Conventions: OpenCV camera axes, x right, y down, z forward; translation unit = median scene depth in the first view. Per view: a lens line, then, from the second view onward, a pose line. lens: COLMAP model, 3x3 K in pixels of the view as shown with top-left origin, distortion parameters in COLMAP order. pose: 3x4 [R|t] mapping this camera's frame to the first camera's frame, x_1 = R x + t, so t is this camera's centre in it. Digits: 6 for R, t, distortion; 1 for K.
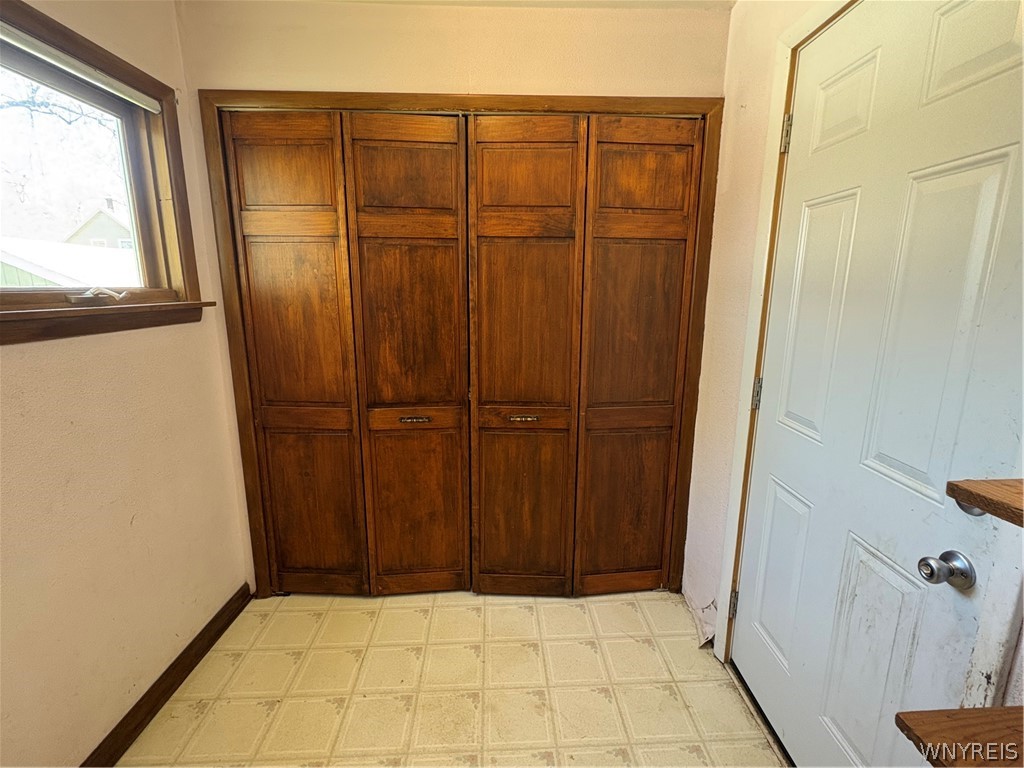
lens RADIAL K [[481.4, 0, 515.6], [0, 481.4, 383.4], [0, 0, 1]] dist [0.000582, -0.000655]
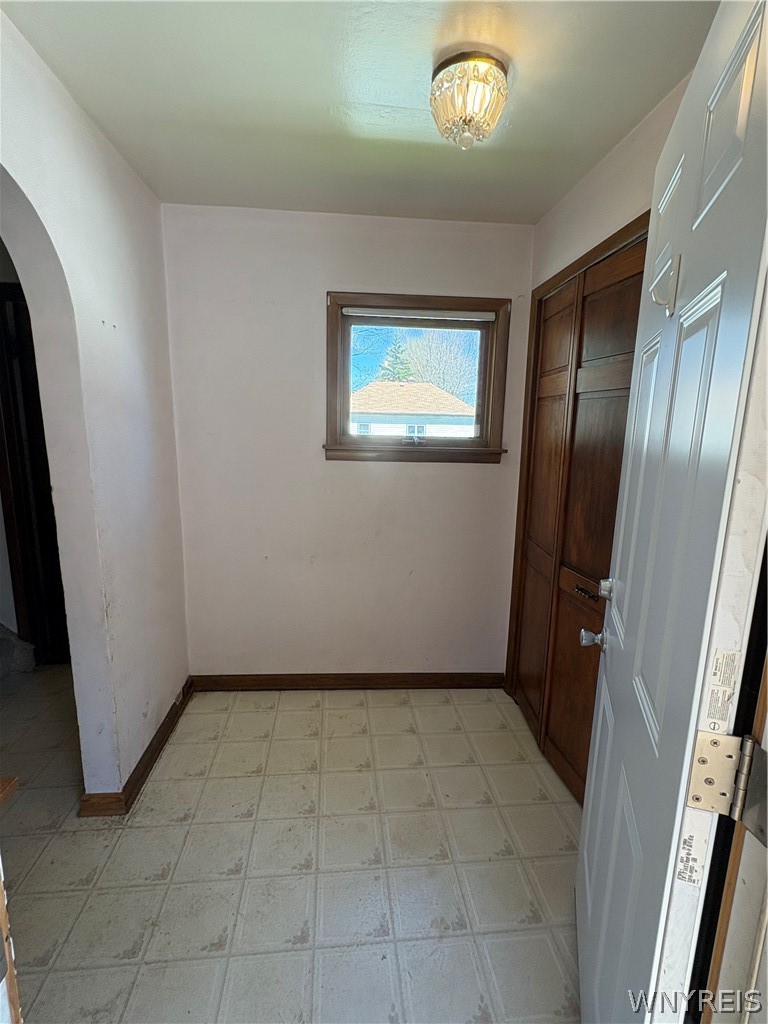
lens RADIAL K [[481.4, 0, 384.2], [0, 481.4, 512.1], [0, 0, 1]] dist [0.000582, -0.000655]
pose [[0.057586, 0.177074, -0.982511, 0.734058], [-0.229970, 0.960031, 0.159544, -0.148756], [0.971492, 0.216761, 0.096006, 0.624189]]
